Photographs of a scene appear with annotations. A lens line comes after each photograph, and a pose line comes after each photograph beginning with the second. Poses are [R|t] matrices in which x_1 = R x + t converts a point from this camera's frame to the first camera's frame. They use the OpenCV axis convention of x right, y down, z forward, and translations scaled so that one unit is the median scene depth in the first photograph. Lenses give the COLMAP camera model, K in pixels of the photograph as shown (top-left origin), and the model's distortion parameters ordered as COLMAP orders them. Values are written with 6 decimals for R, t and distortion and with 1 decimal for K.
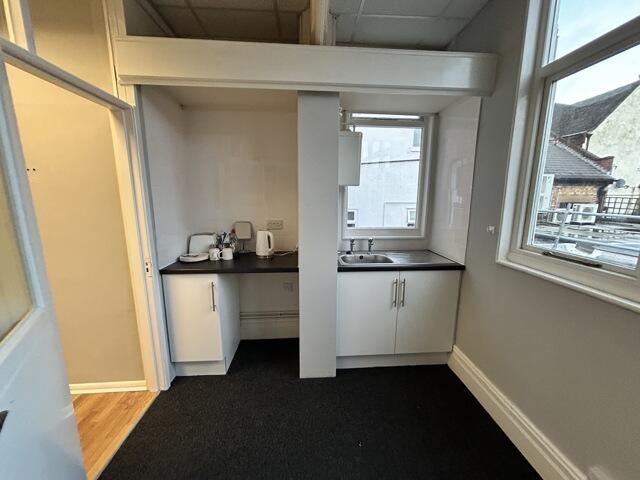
lens RADIAL K [[257.3, 0, 321.7], [0, 257.3, 239.6], [0, 0, 1]] dist [0.003490, 0.000846]
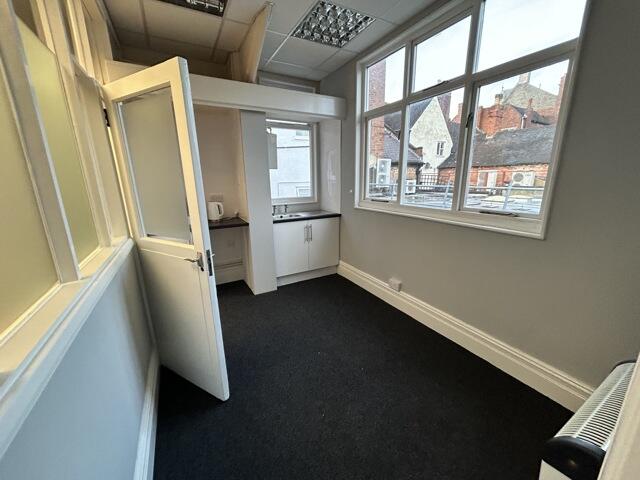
lens RADIAL K [[257.3, 0, 320.9], [0, 257.3, 240.4], [0, 0, 1]] dist [0.003490, 0.000846]
pose [[0.904329, -0.121666, 0.409129, -0.287674], [0.092864, 0.991637, 0.089626, 0.096438], [-0.416611, -0.043058, 0.908064, -0.507916]]
